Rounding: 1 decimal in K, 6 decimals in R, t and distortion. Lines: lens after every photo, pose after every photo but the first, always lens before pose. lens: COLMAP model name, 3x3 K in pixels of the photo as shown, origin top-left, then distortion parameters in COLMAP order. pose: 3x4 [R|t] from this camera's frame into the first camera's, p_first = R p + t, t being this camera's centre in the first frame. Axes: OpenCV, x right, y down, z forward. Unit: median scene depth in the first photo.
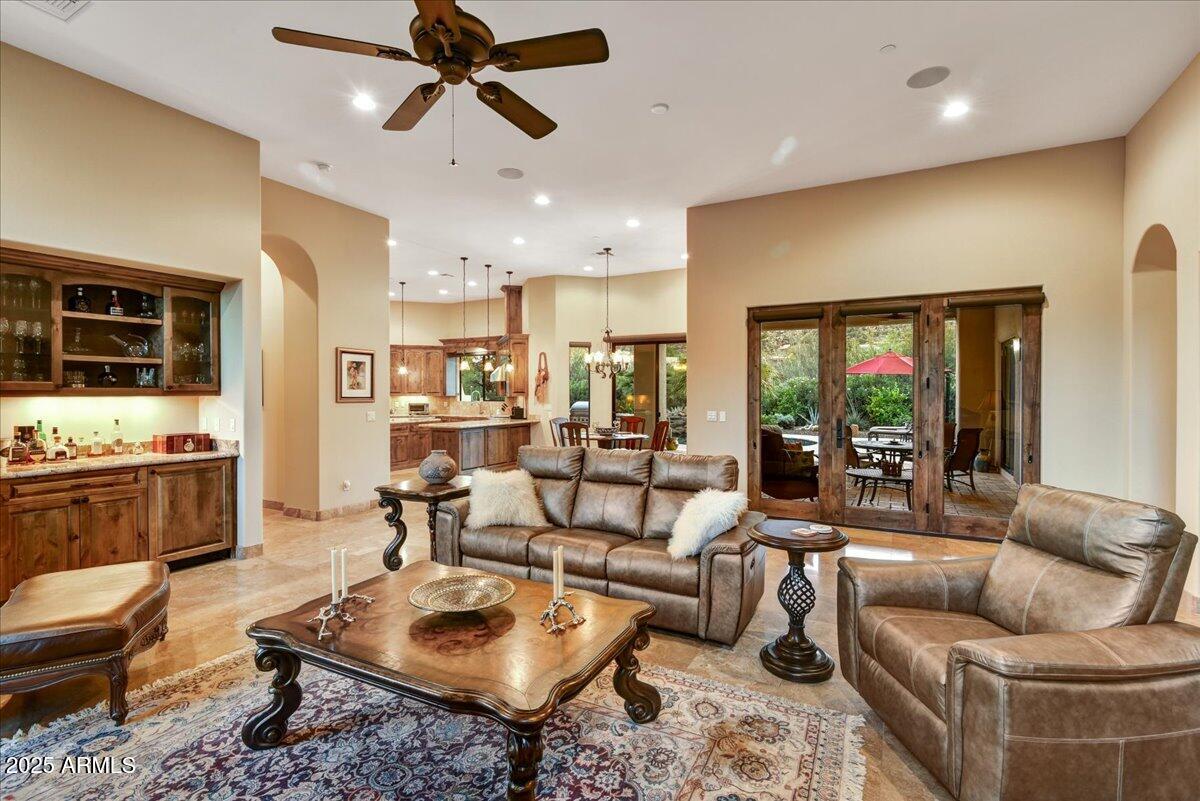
lens RADIAL K [[553.9, 0, 597.8], [0, 553.9, 388.5], [0, 0, 1]] dist [-0.003106, -0.000904]
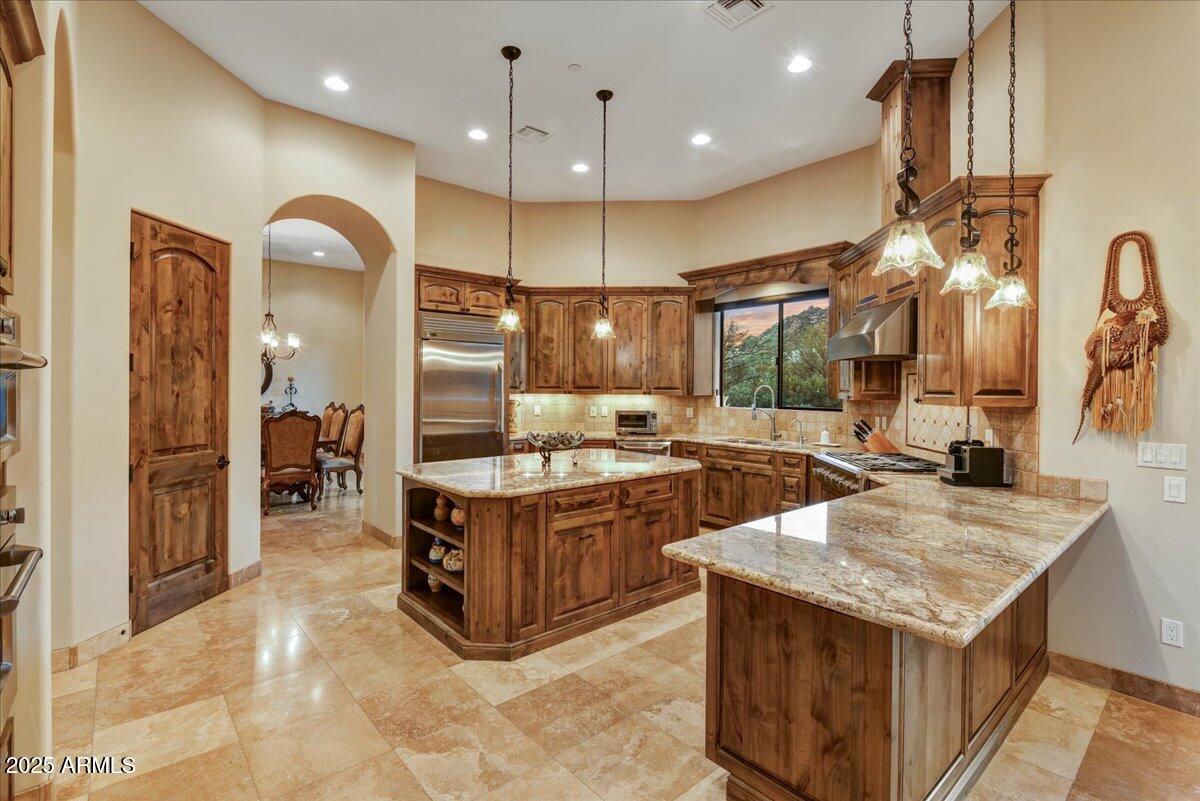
lens RADIAL K [[553.9, 0, 597.8], [0, 553.9, 388.5], [0, 0, 1]] dist [-0.003106, -0.000904]
pose [[0.935345, 0.009427, -0.353611, -0.187825], [-0.005512, 0.999912, 0.012077, 0.002467], [0.353693, -0.009347, 0.935315, 0.548711]]
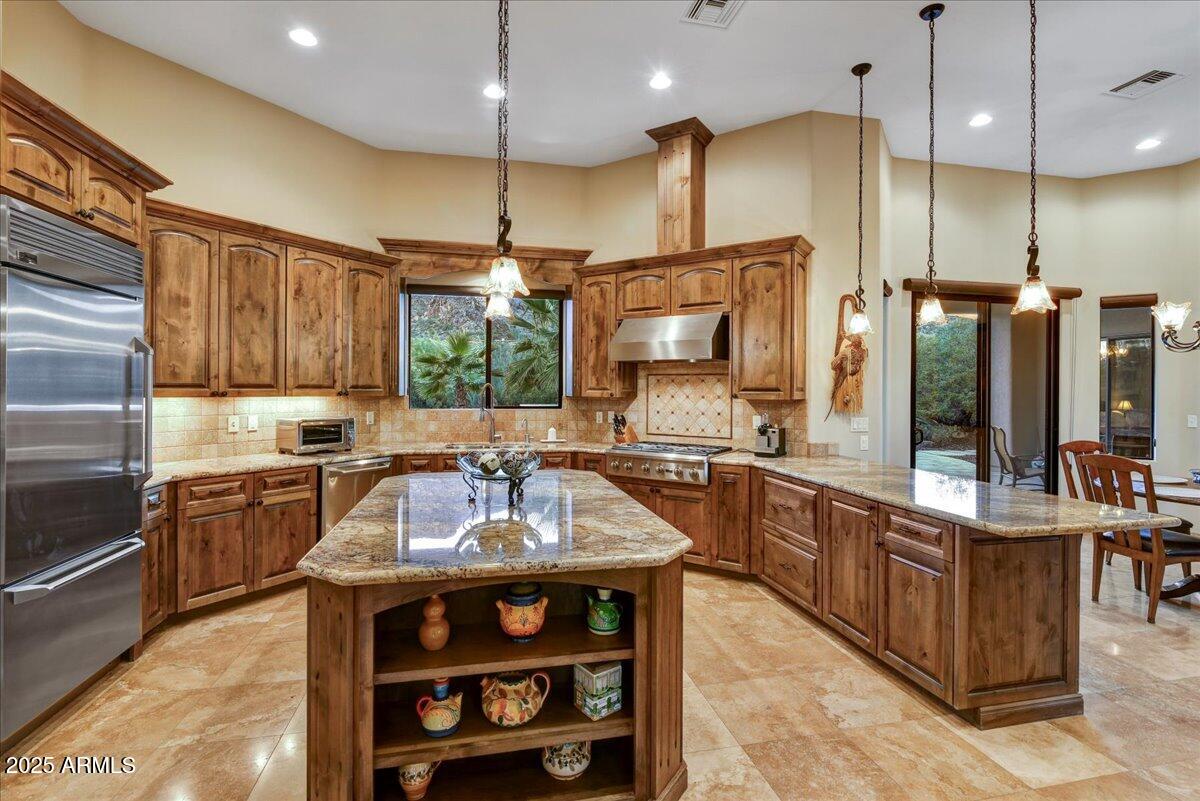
lens RADIAL K [[553.9, 0, 597.8], [0, 553.9, 388.5], [0, 0, 1]] dist [-0.003106, -0.000904]
pose [[0.759317, 0.006109, 0.650692, -0.414789], [-0.012067, 0.999916, 0.004694, 0.005246], [-0.650609, -0.011416, 0.759327, 0.644796]]
